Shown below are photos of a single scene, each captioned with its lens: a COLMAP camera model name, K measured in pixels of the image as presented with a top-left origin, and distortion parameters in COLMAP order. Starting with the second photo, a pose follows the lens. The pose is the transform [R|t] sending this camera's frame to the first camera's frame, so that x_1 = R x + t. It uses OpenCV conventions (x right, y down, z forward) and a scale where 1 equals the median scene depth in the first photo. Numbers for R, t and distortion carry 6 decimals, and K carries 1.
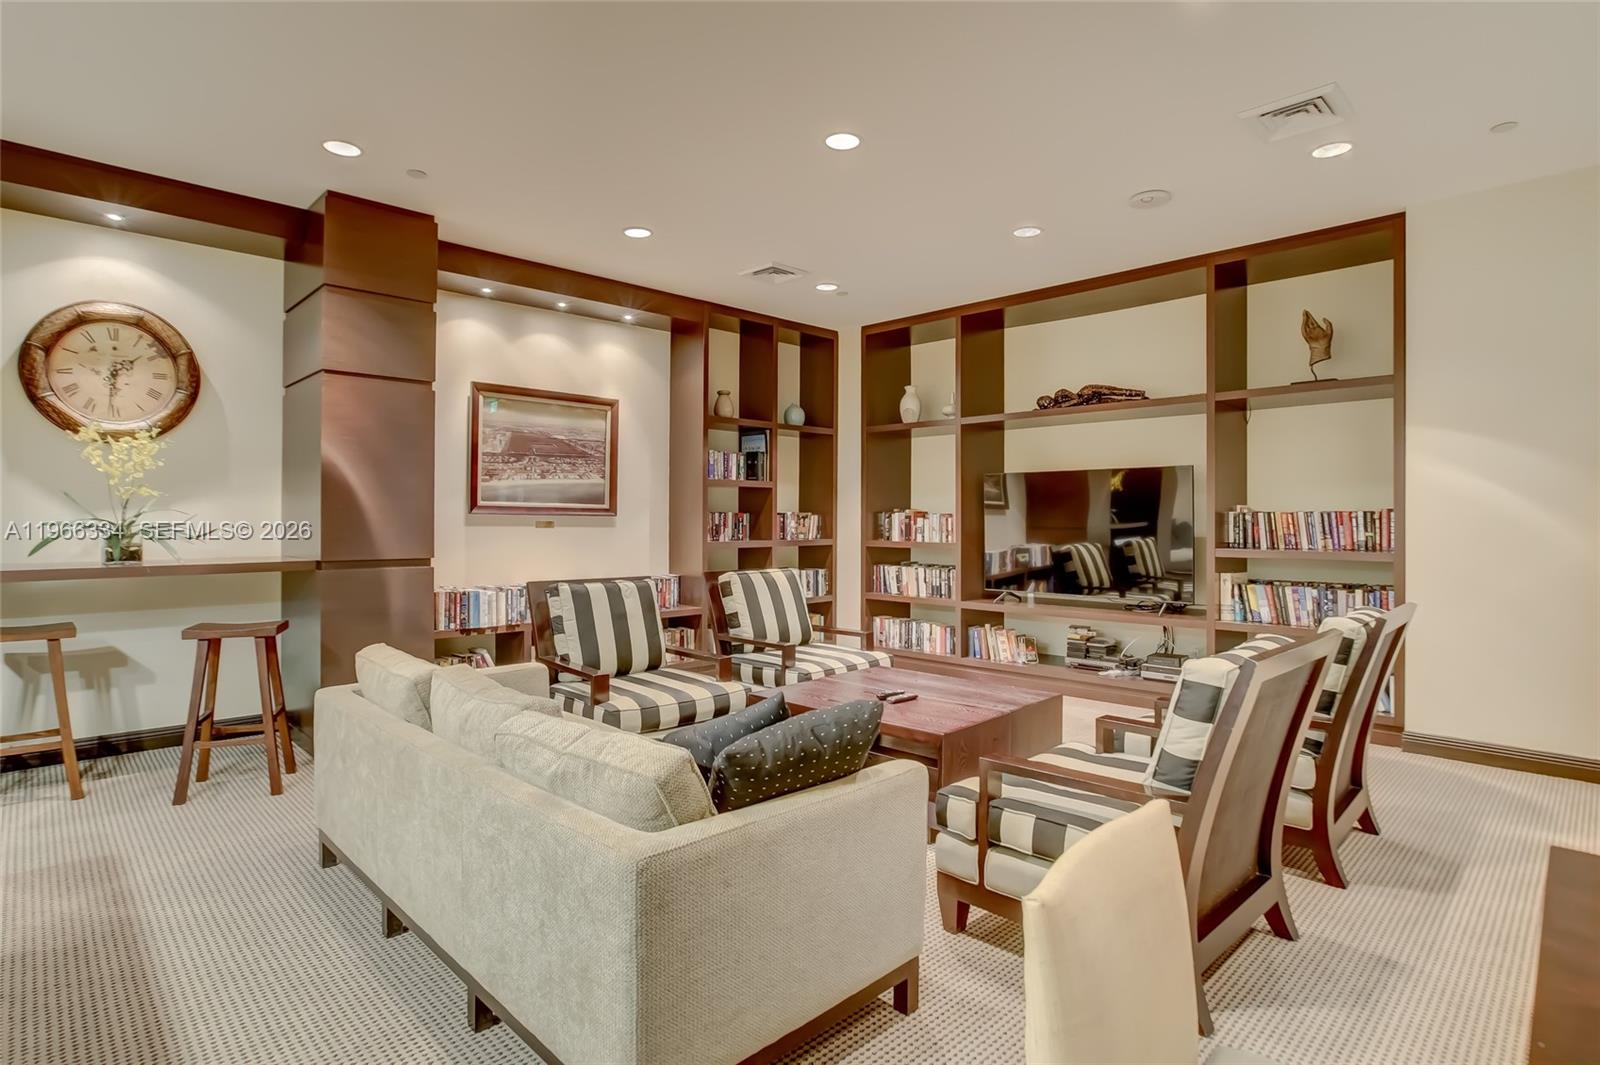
lens RADIAL K [[816.2, 0, 791.6], [0, 816.2, 522.5], [0, 0, 1]] dist [-0.030210, 0.000792]
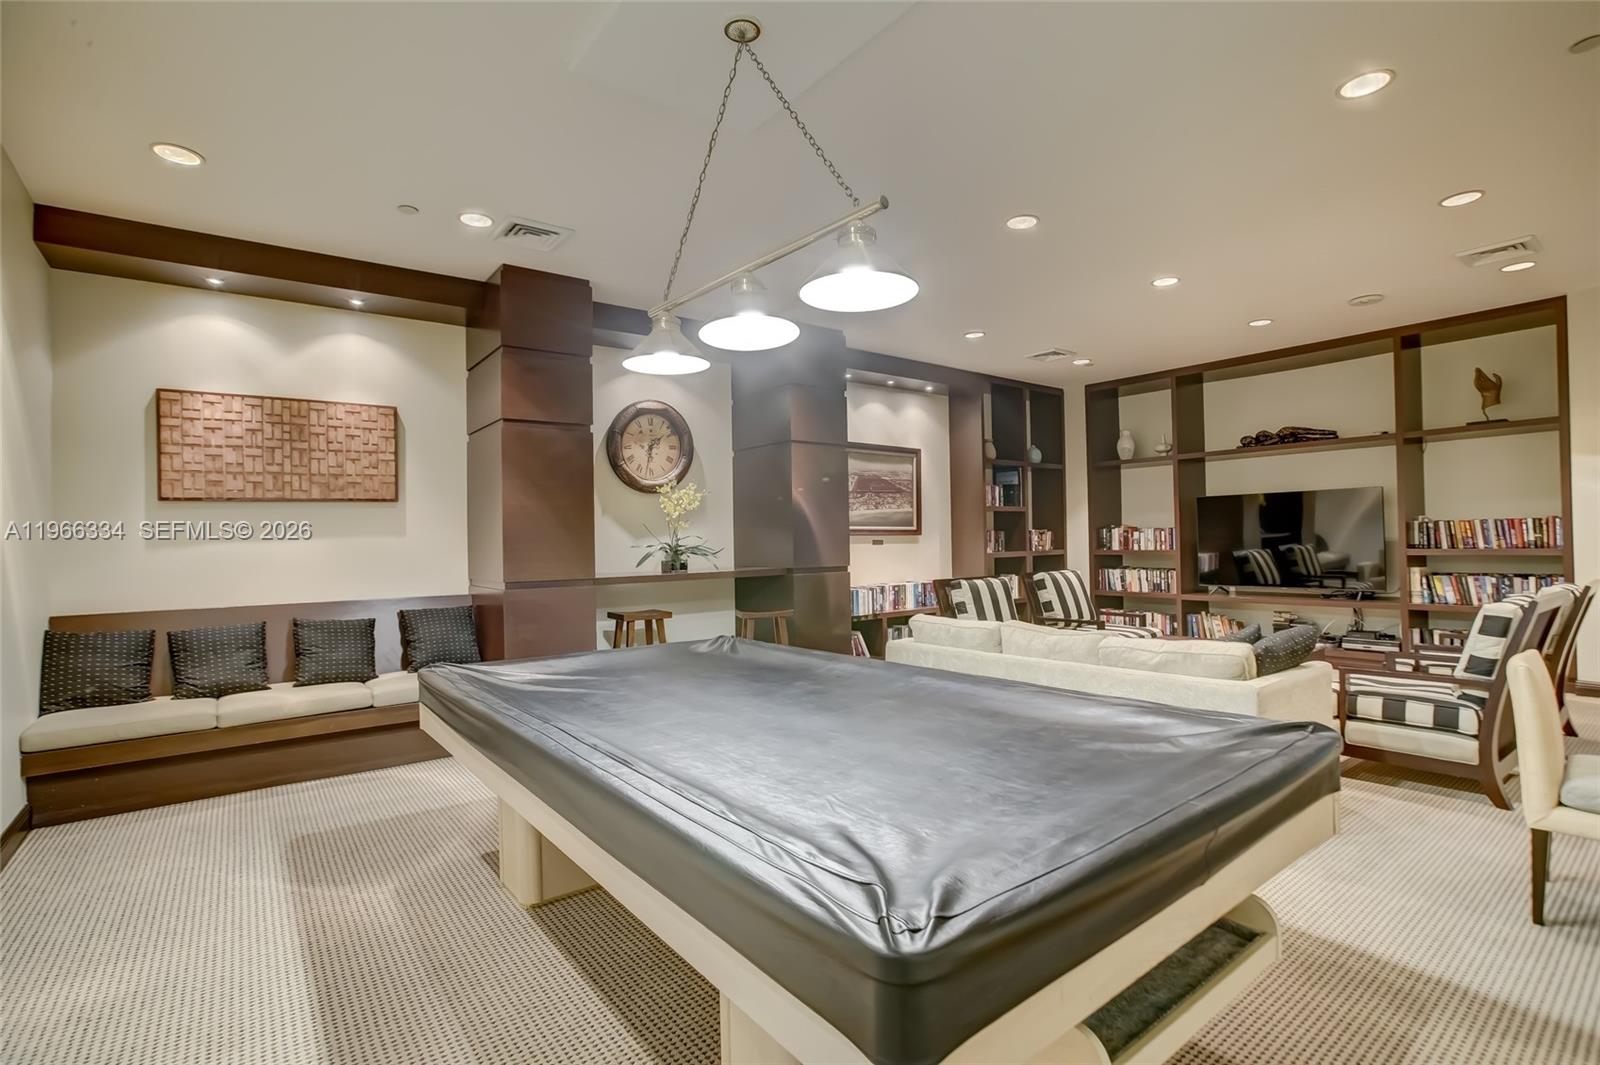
lens RADIAL K [[753.4, 0, 805.2], [0, 753.4, 536.7], [0, 0, 1]] dist [-0.012175, 0.003041]
pose [[0.995279, -0.021967, -0.094537, -0.303290], [0.021319, 0.999742, -0.007868, 0.000600], [0.094685, 0.005815, 0.995490, -0.281996]]
